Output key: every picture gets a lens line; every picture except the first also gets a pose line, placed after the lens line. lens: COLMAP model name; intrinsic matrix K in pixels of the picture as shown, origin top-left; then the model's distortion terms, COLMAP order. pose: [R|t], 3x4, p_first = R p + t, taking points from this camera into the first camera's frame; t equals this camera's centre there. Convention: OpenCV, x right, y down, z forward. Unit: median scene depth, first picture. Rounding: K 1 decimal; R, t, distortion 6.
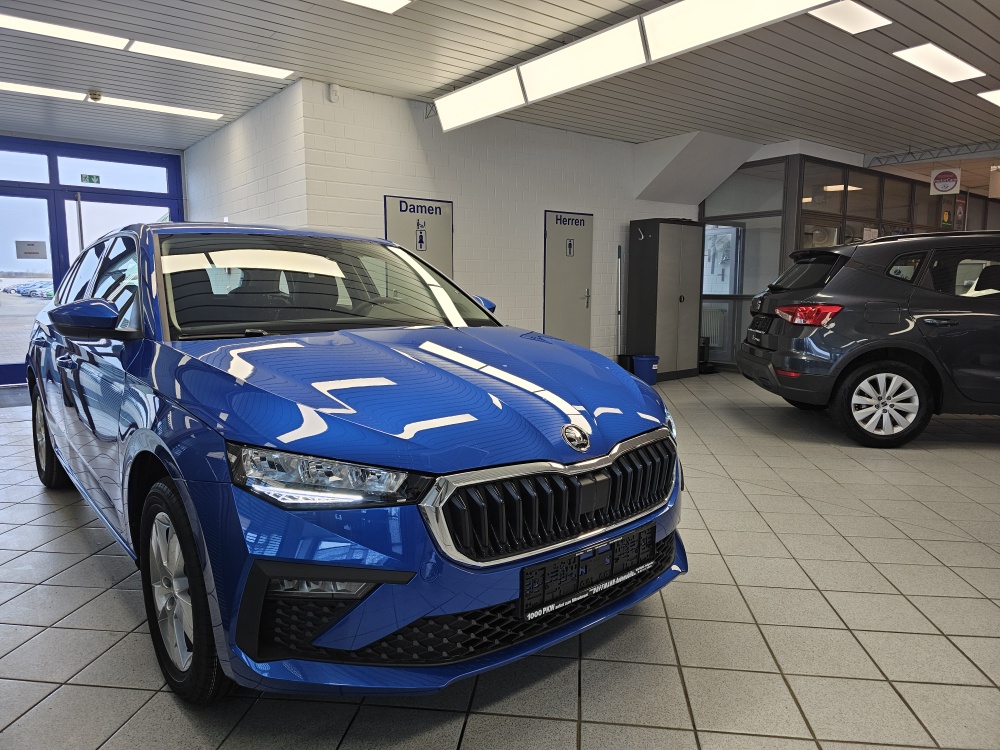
lens RADIAL K [[657.0, 0, 500.0], [0, 657.0, 375.0], [0, 0, 1]] dist [0.057196, -0.046762]
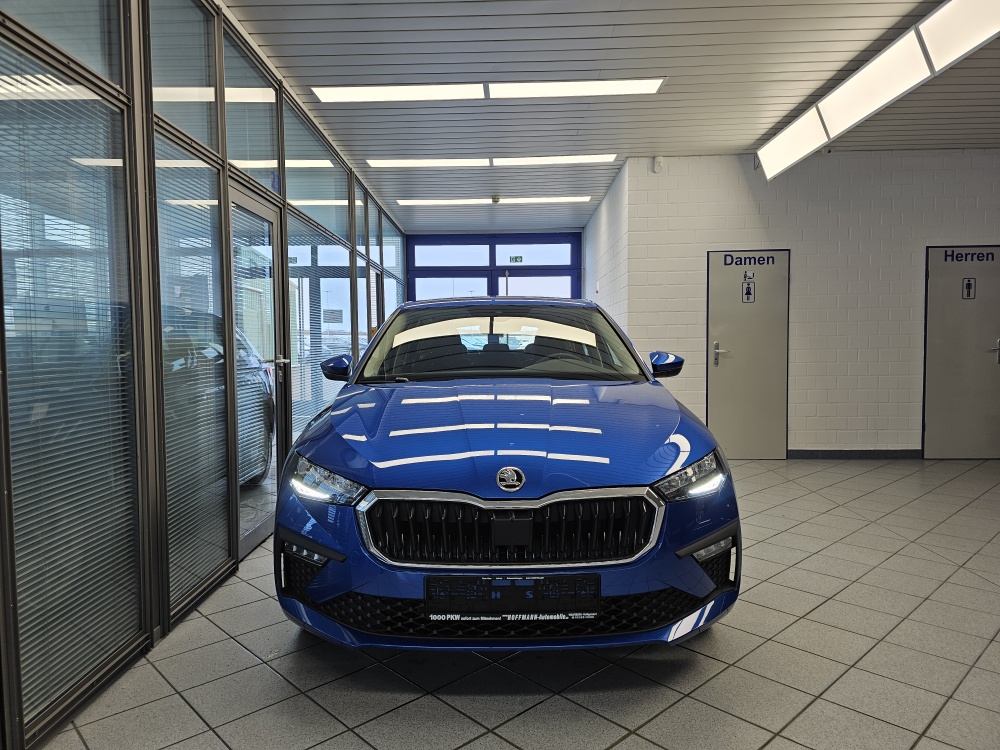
lens RADIAL K [[672.7, 0, 500.0], [0, 672.7, 375.0], [0, 0, 1]] dist [0.006020, -0.001736]
pose [[0.768775, 0.021044, -0.639173, 0.237410], [-0.071334, 0.996043, -0.053004, -0.005750], [0.635528, 0.086343, 0.767235, 0.023061]]
